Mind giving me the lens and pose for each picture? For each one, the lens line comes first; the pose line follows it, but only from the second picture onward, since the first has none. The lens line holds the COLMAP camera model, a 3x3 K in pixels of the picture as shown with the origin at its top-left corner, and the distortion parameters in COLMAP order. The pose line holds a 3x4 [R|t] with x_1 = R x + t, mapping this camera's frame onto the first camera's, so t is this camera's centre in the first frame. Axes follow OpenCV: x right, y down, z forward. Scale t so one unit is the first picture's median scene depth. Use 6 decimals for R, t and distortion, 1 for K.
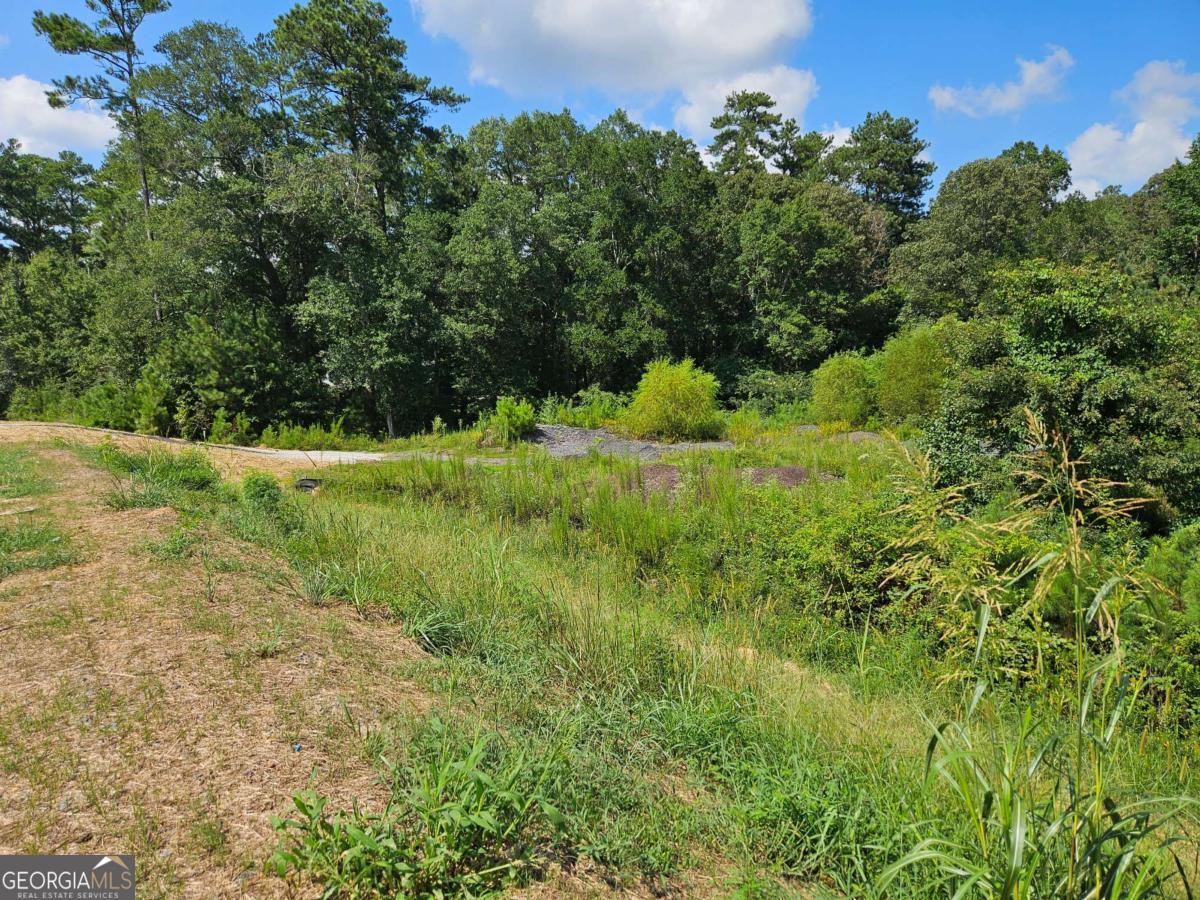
lens RADIAL K [[827.5, 0, 585.0], [0, 827.5, 452.3], [0, 0, 1]] dist [0.101522, -0.063210]
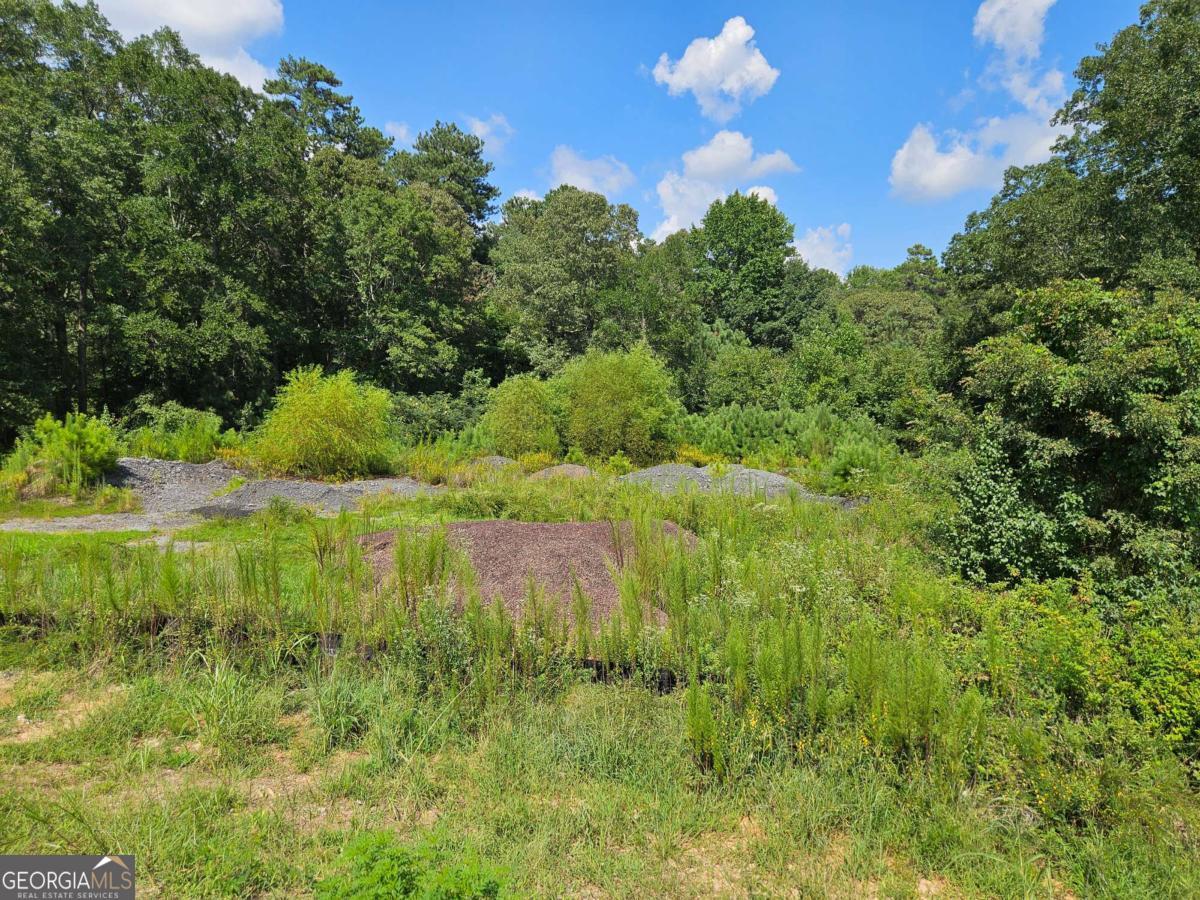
lens RADIAL K [[827.5, 0, 585.0], [0, 827.5, 452.3], [0, 0, 1]] dist [0.101522, -0.063210]
pose [[0.812458, -0.001590, 0.583017, -0.112634], [0.013032, 0.999796, -0.015435, -0.017762], [-0.582874, 0.020138, 0.812313, 0.197826]]
